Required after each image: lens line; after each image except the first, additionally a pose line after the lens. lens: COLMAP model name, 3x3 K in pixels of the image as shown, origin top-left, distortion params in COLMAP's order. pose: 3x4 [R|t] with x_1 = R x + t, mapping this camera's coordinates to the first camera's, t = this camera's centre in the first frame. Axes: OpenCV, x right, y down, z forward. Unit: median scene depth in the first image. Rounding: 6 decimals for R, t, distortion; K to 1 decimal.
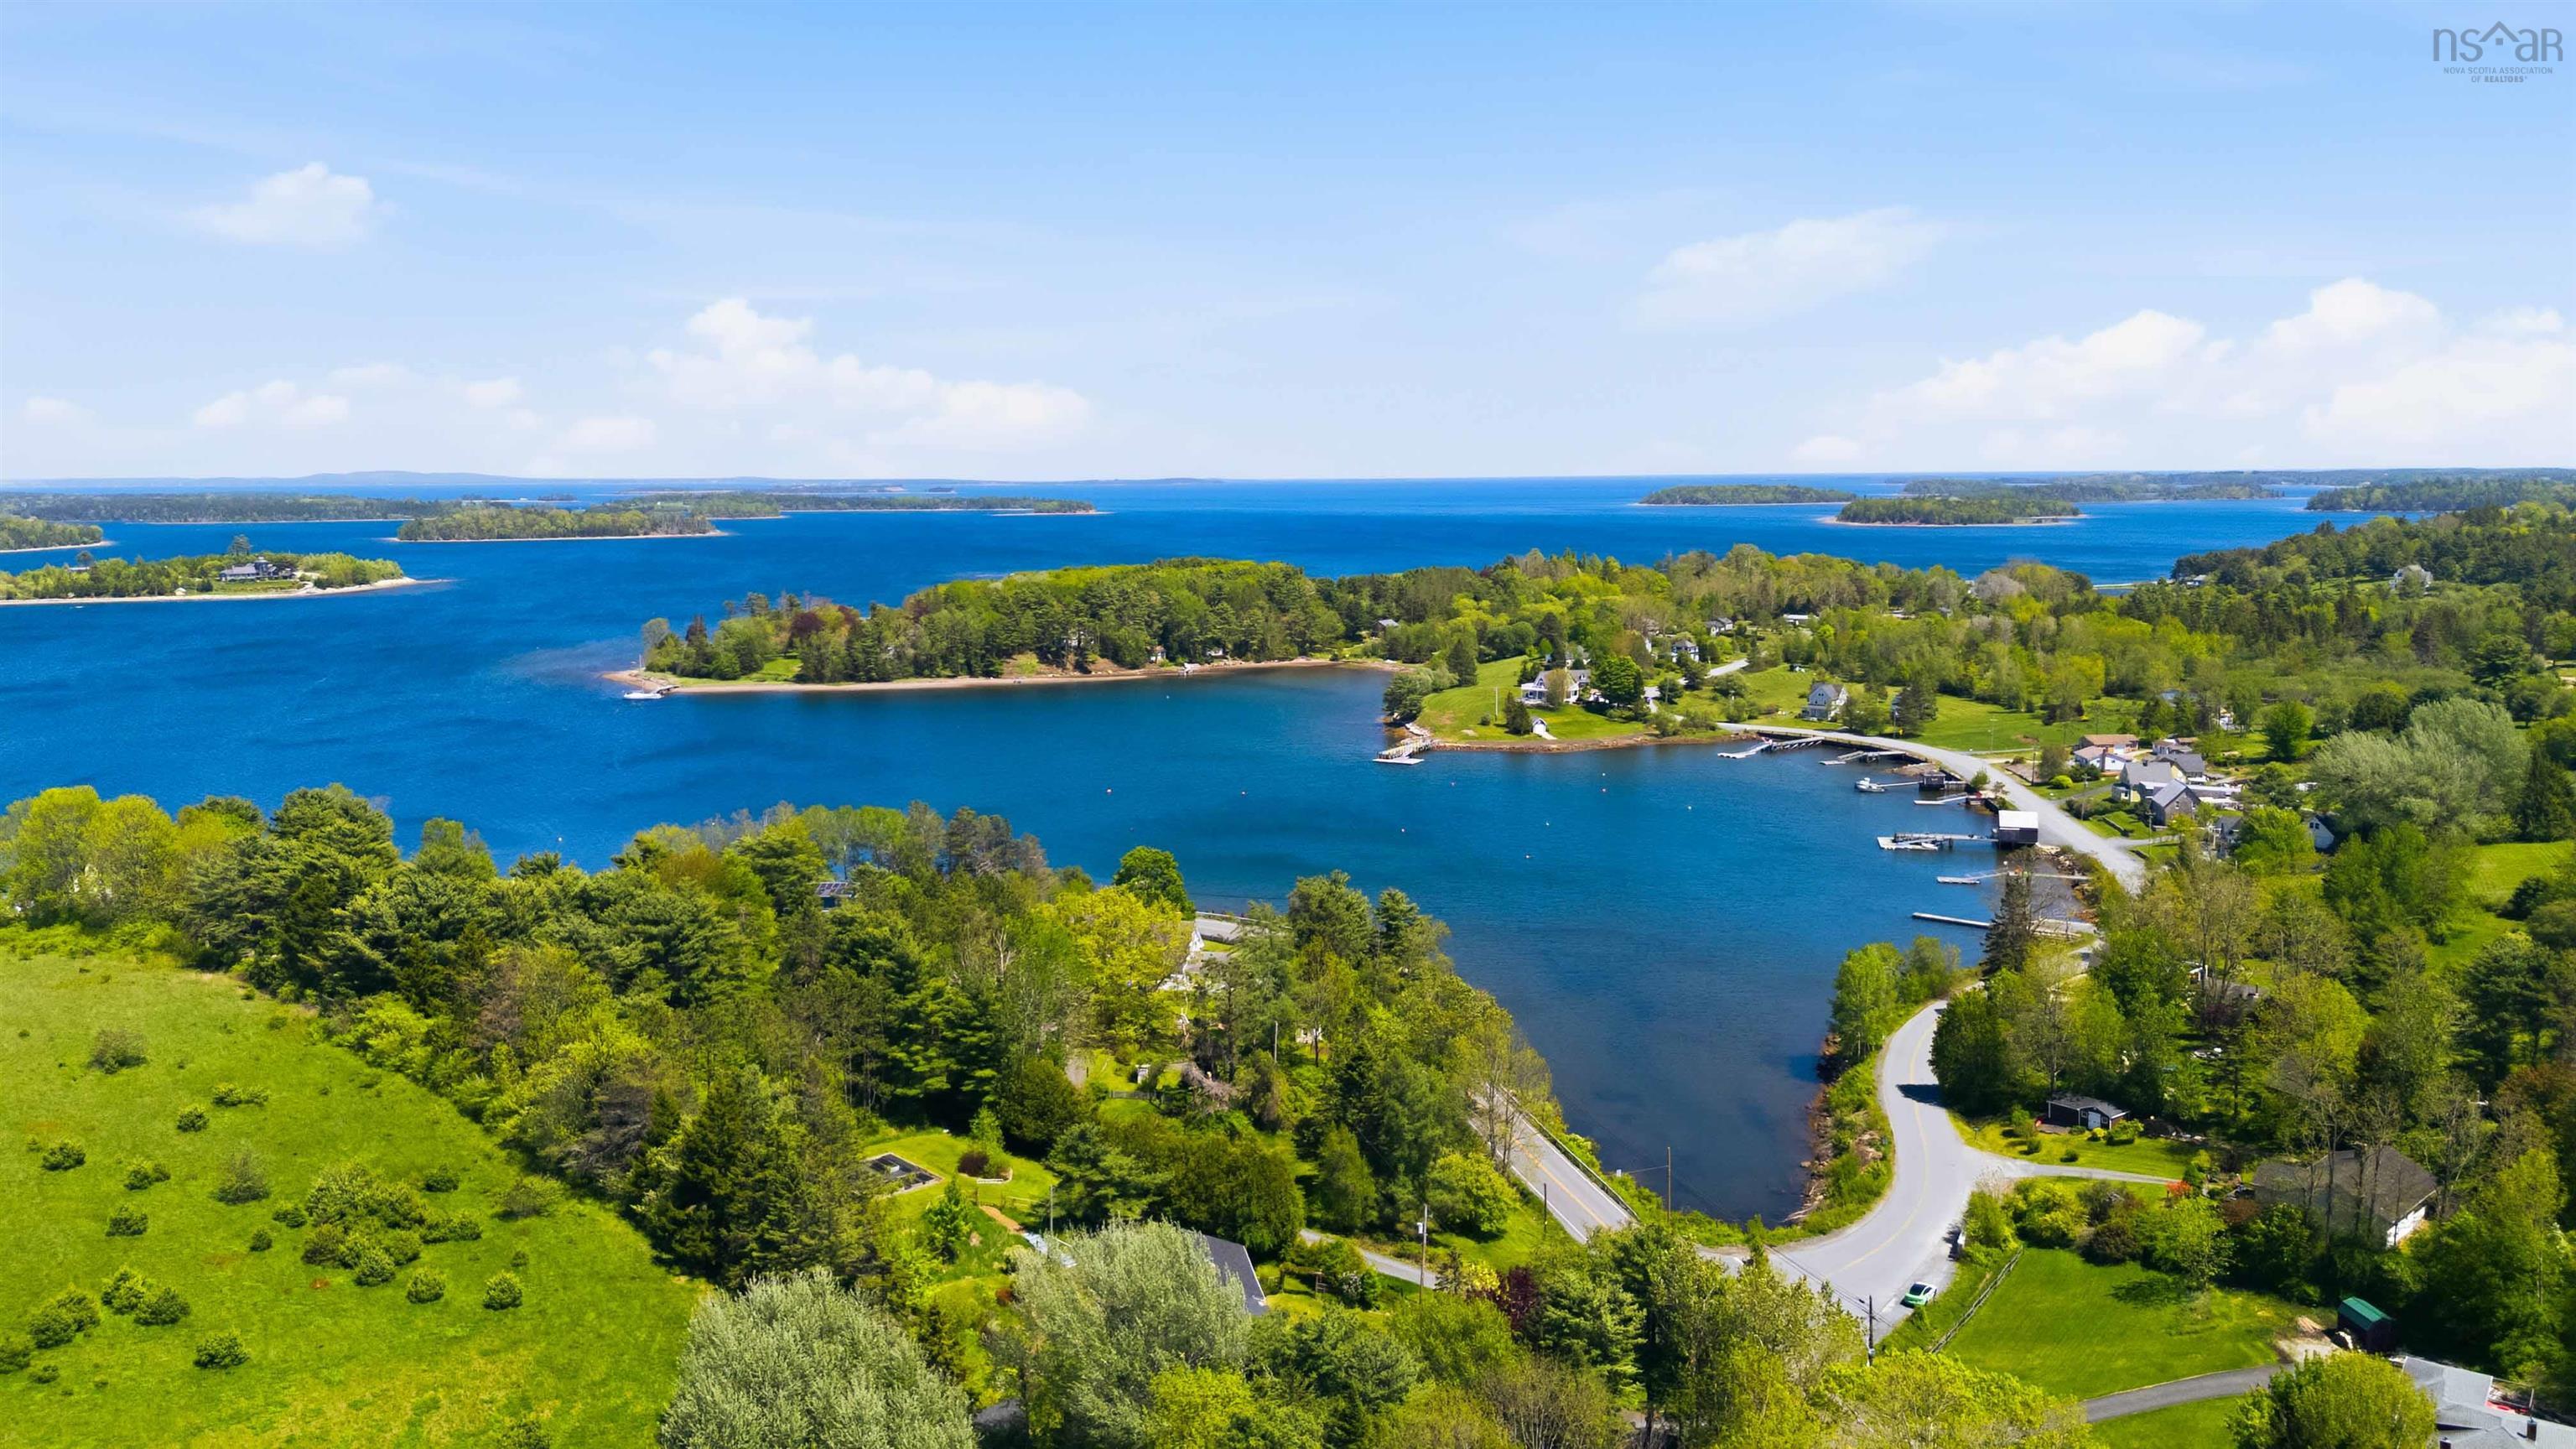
lens RADIAL K [[1893.7, 0, 1277.8], [0, 1893.7, 714.8], [0, 0, 1]] dist [0.071259, -0.064329]
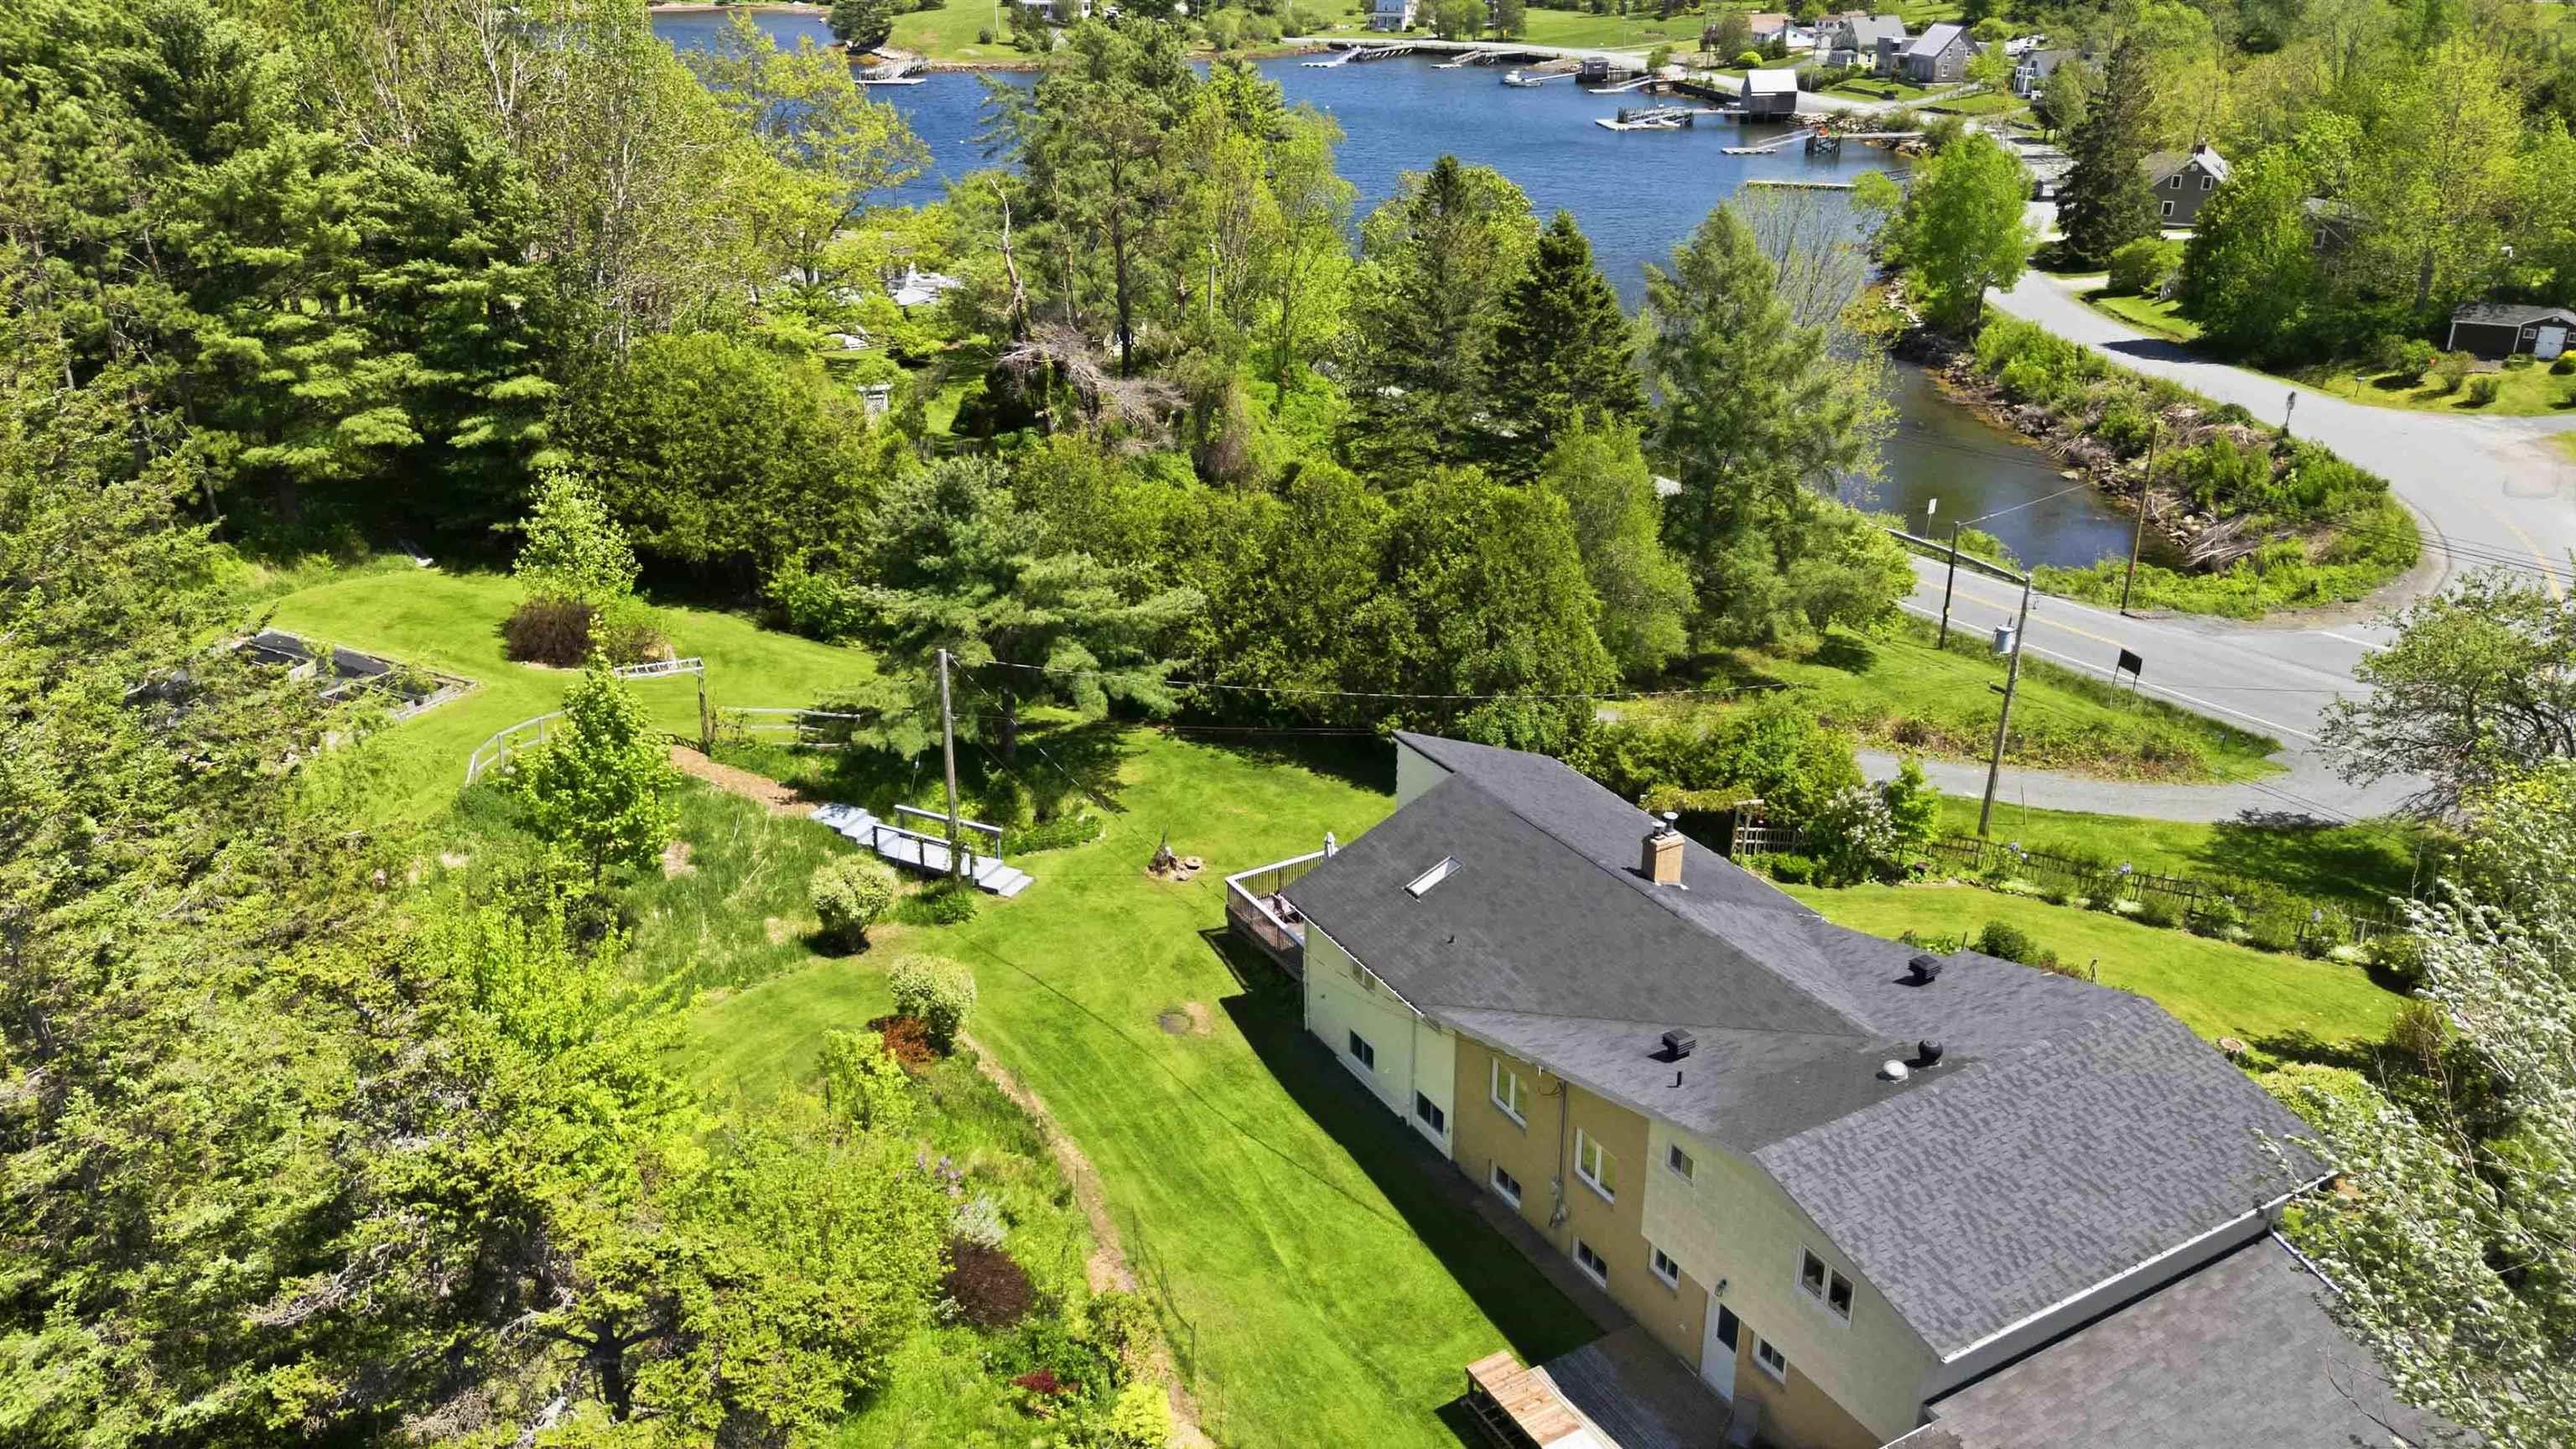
lens RADIAL K [[1890.3, 0, 1288.0], [0, 1890.3, 724.5], [0, 0, 1]] dist [0.111933, -0.144653]
pose [[0.941818, -0.131602, 0.309290, -0.049870], [0.040063, 0.957558, 0.285442, 0.054972], [-0.333727, -0.256443, 0.907118, 0.221858]]
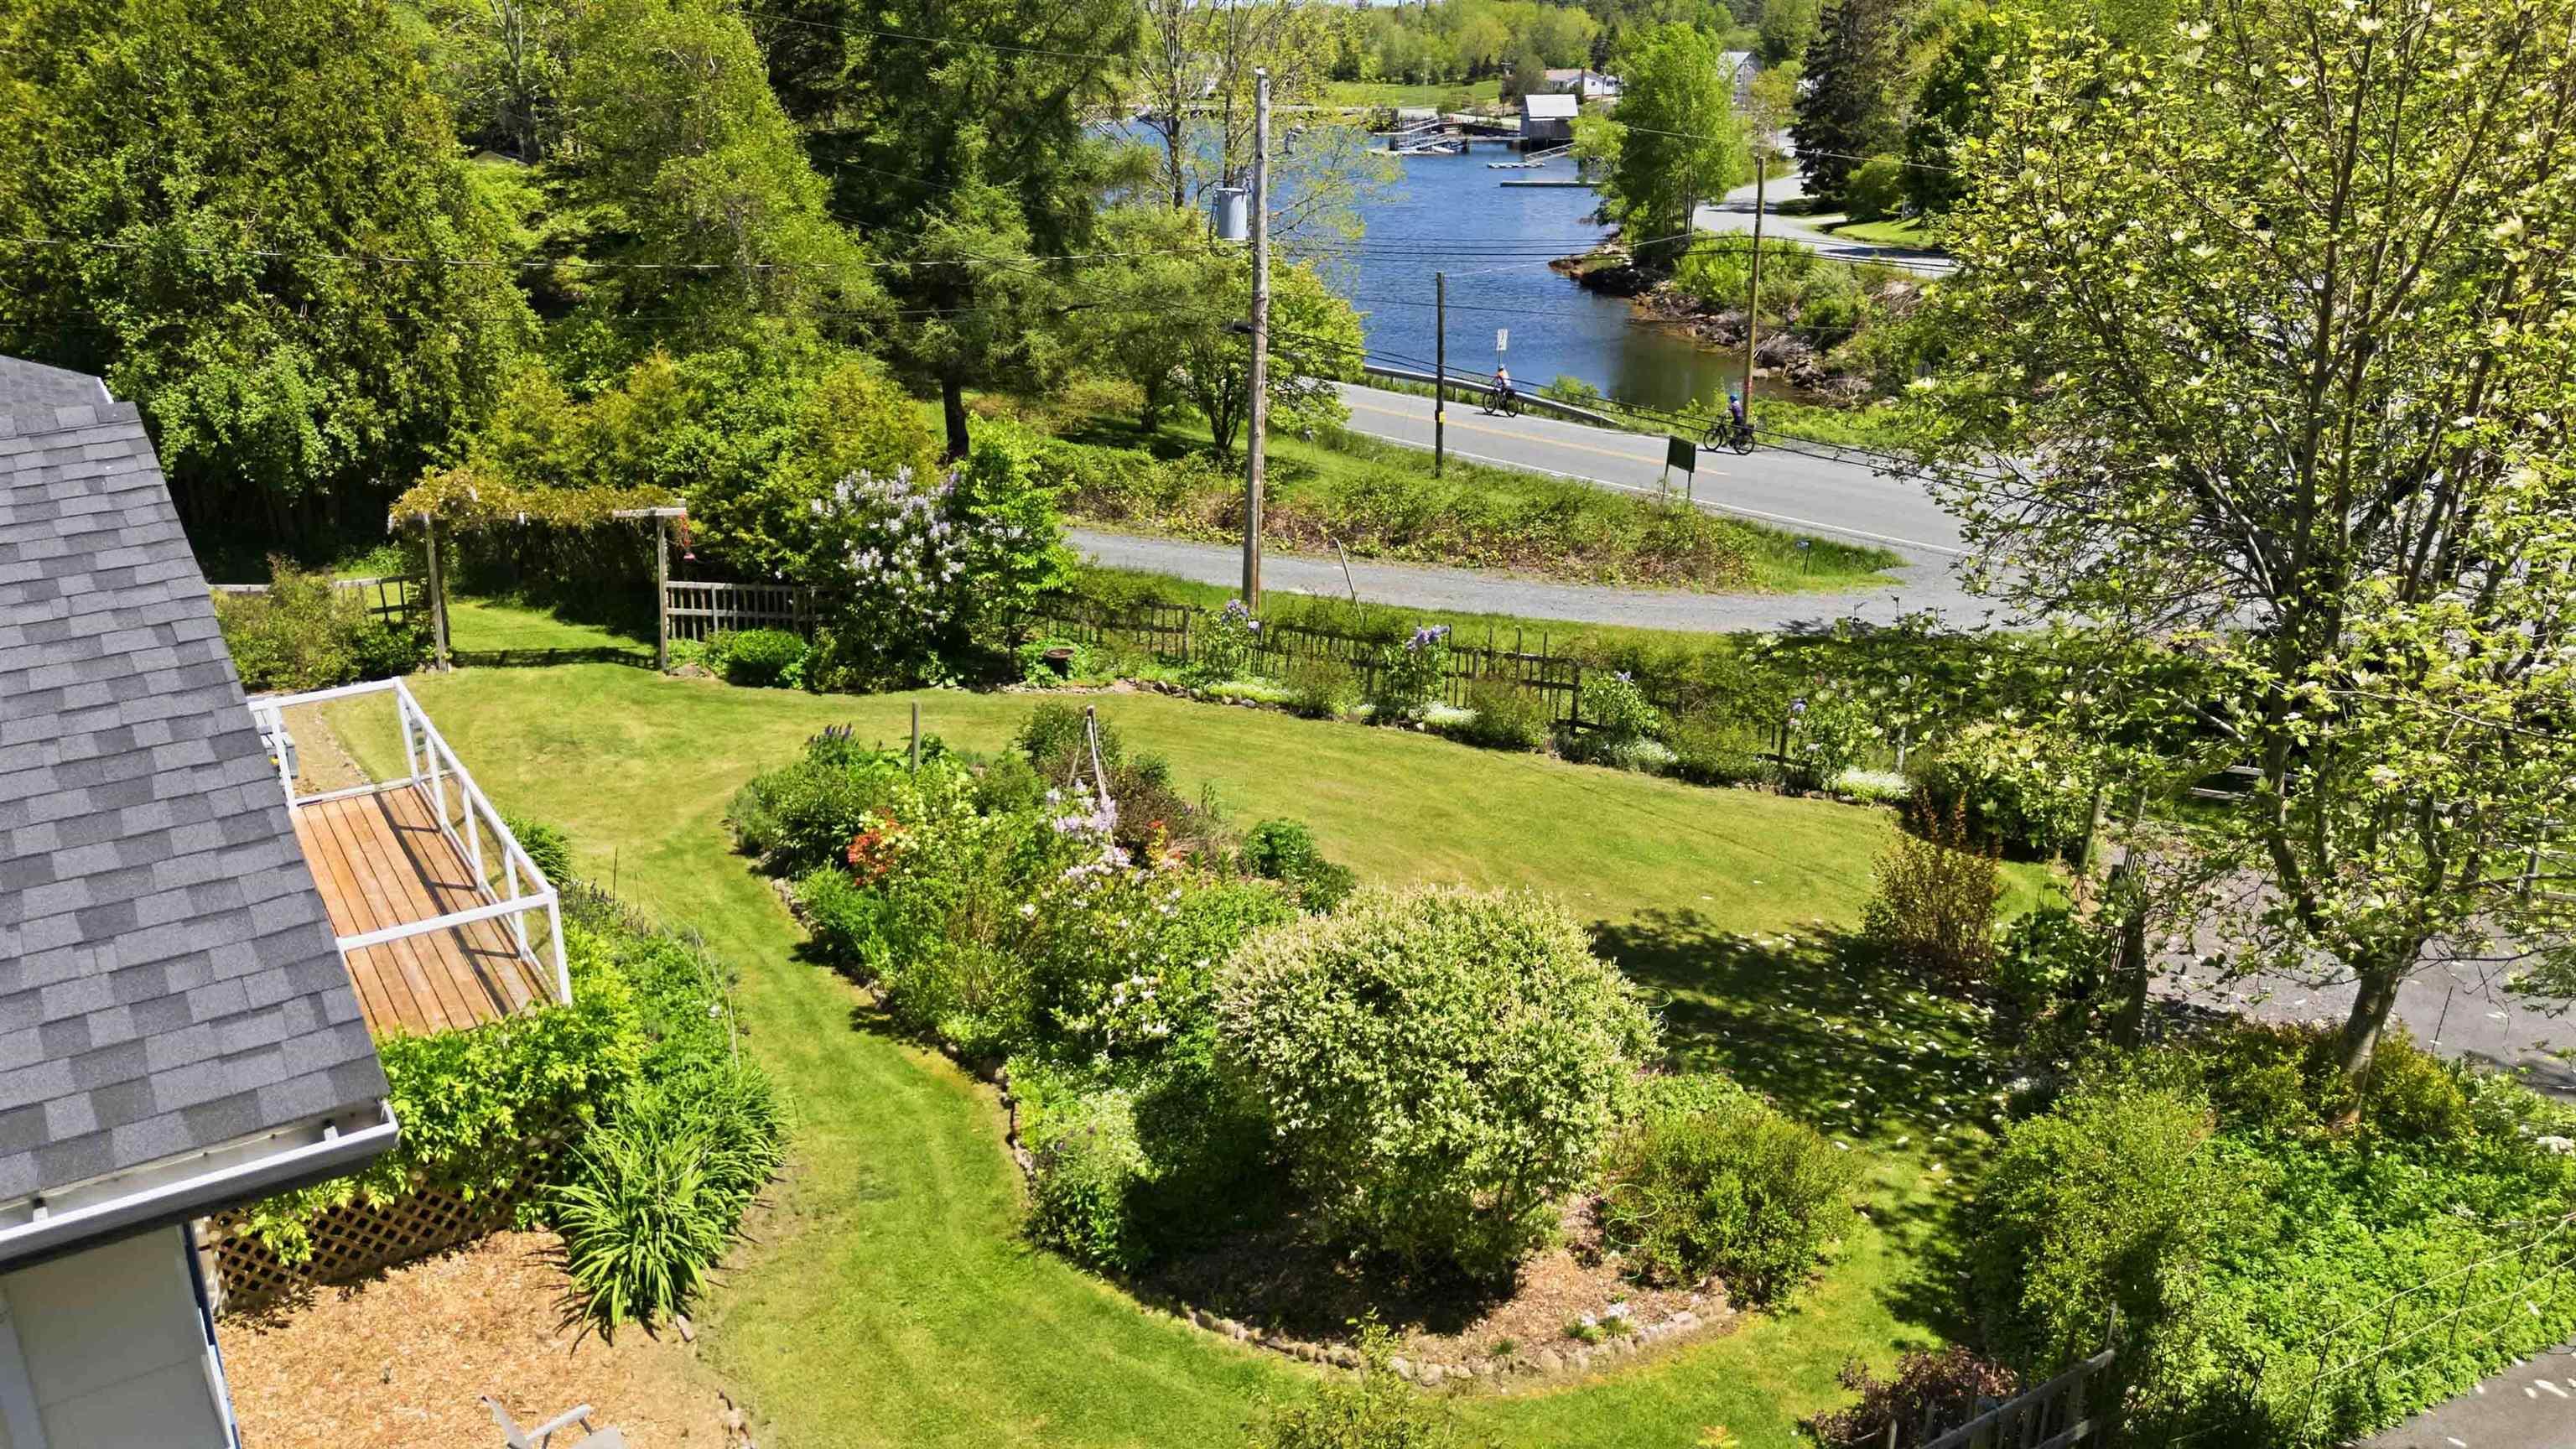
lens RADIAL K [[1893.7, 0, 1277.8], [0, 1893.7, 714.8], [0, 0, 1]] dist [0.071259, -0.064329]
pose [[0.923757, -0.133943, 0.358793, 0.002690], [0.056963, 0.974479, 0.217129, 0.085369], [-0.378720, -0.180136, 0.907812, 0.255204]]
